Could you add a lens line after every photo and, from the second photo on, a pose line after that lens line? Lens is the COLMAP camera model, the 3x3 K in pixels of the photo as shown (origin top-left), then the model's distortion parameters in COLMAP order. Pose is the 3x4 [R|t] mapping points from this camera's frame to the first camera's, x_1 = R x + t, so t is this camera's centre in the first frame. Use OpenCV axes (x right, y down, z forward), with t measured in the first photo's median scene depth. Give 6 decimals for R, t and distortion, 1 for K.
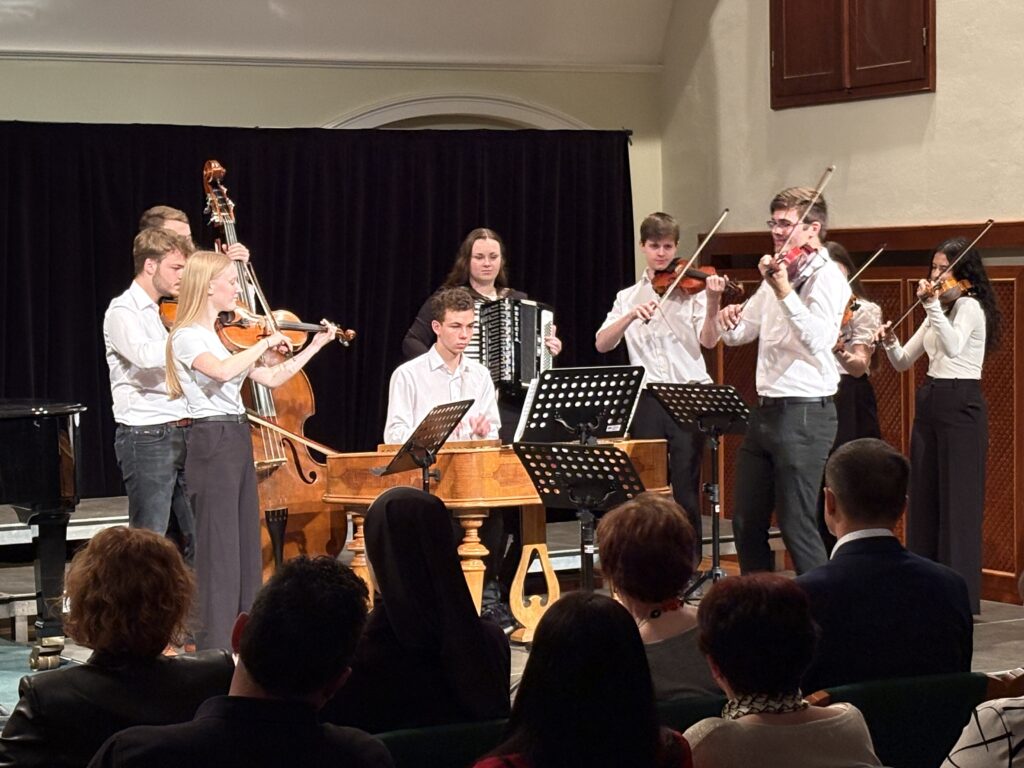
lens RADIAL K [[2633.9, 0, 510.0], [0, 2633.9, 384.9], [0, 0, 1]] dist [0.079837, 0.000000]
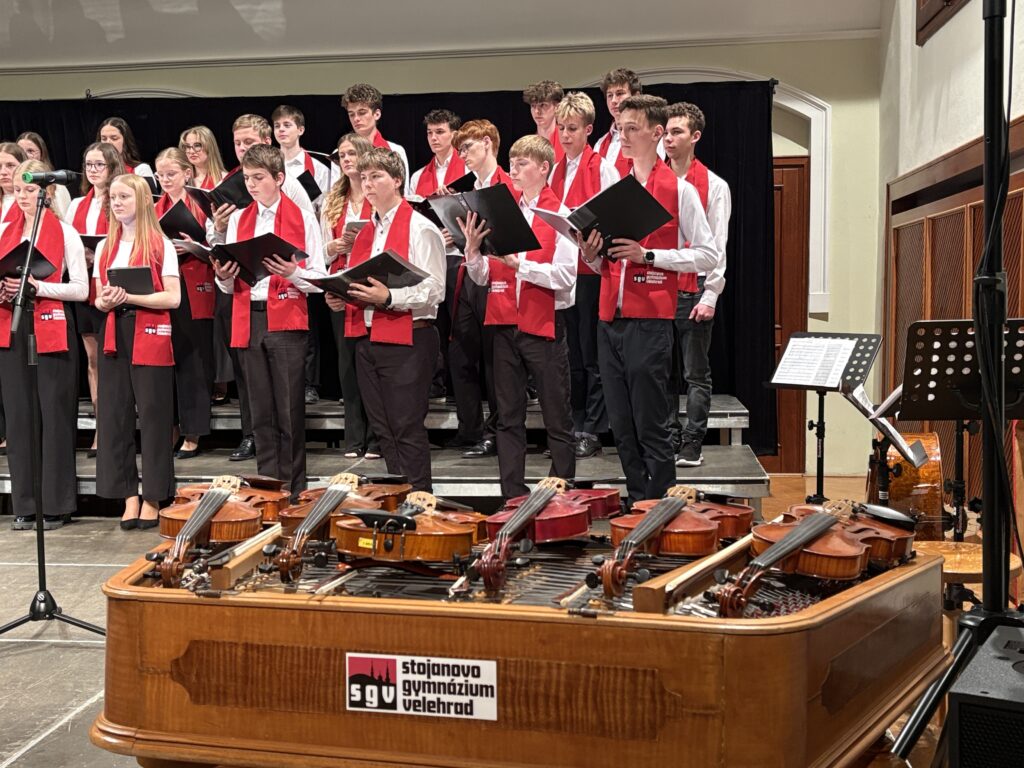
lens RADIAL K [[1177.7, 0, 495.8], [0, 1177.7, 390.4], [0, 0, 1]] dist [0.047161, 0.000000]
pose [[0.807883, 0.057186, -0.586562, 0.253362], [-0.030937, 0.998024, 0.054691, 0.004799], [0.588531, -0.026037, 0.808055, 0.577648]]
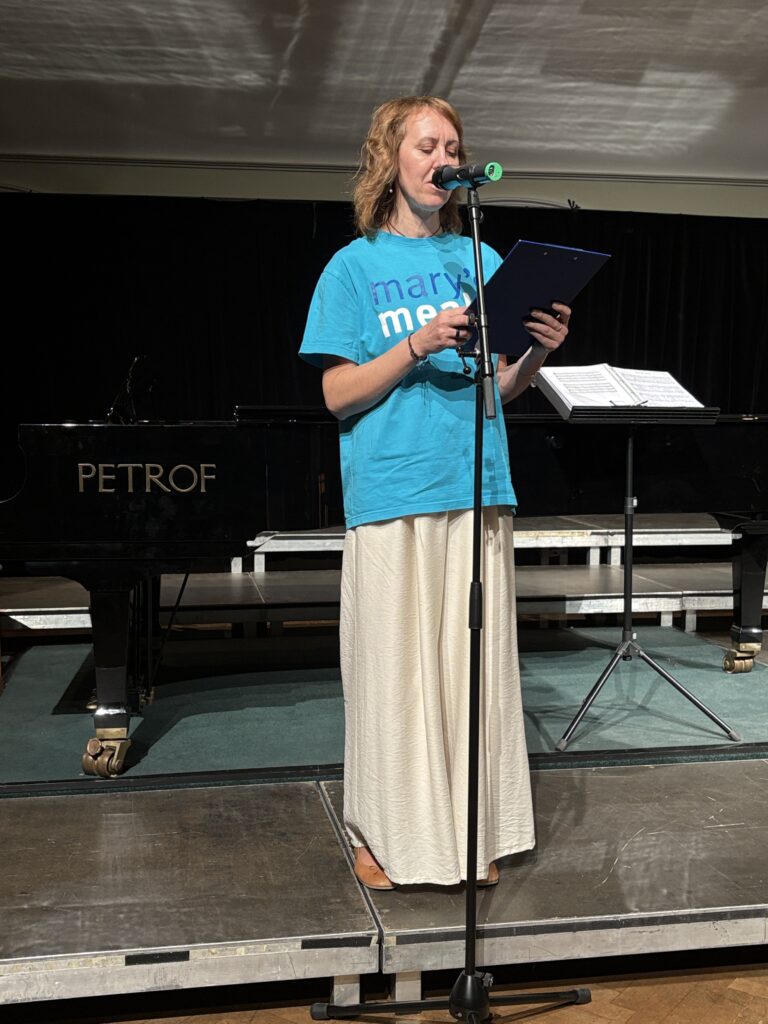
lens RADIAL K [[1203.0, 0, 383.3], [0, 1203.0, 509.7], [0, 0, 1]] dist [0.037218, 0.000000]
pose [[0.940818, 0.051847, -0.334924, -0.110630], [-0.038303, 0.998164, 0.046923, 0.019454], [0.336742, -0.031317, 0.941076, 0.369186]]
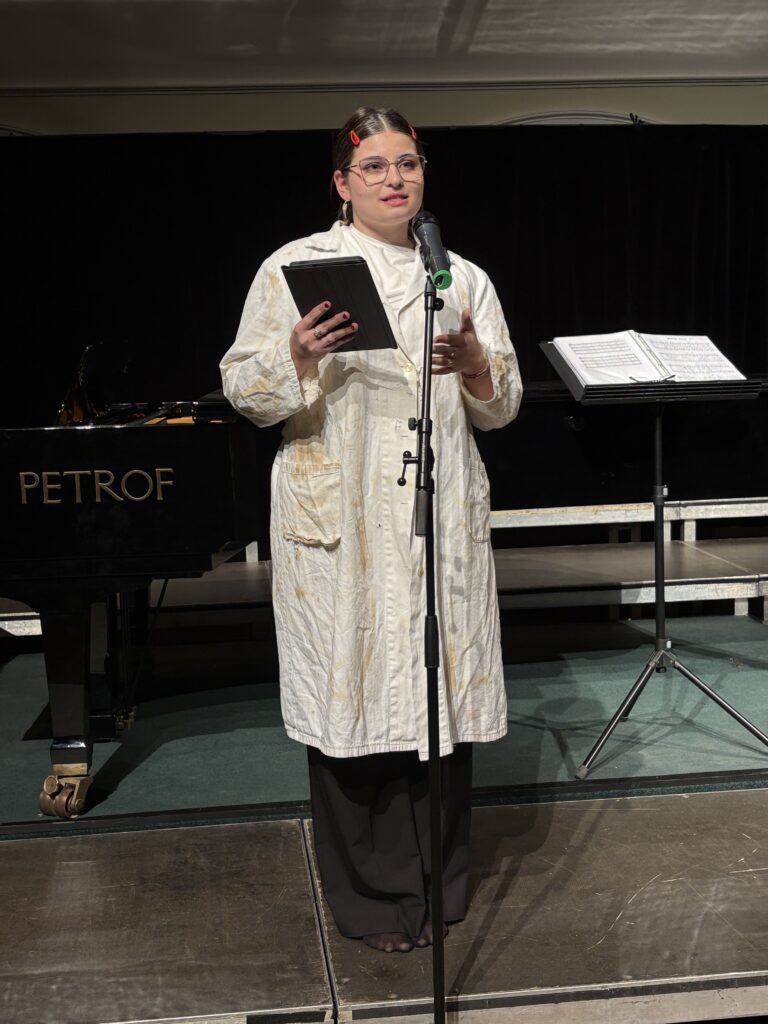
lens RADIAL K [[1378.7, 0, 376.1], [0, 1378.7, 511.3], [0, 0, 1]] dist [0.045596, 0.000000]
pose [[0.918673, 0.040060, -0.392982, -0.095709], [-0.007392, 0.996414, 0.084292, 0.010916], [0.394949, -0.074532, 0.915675, 0.373455]]
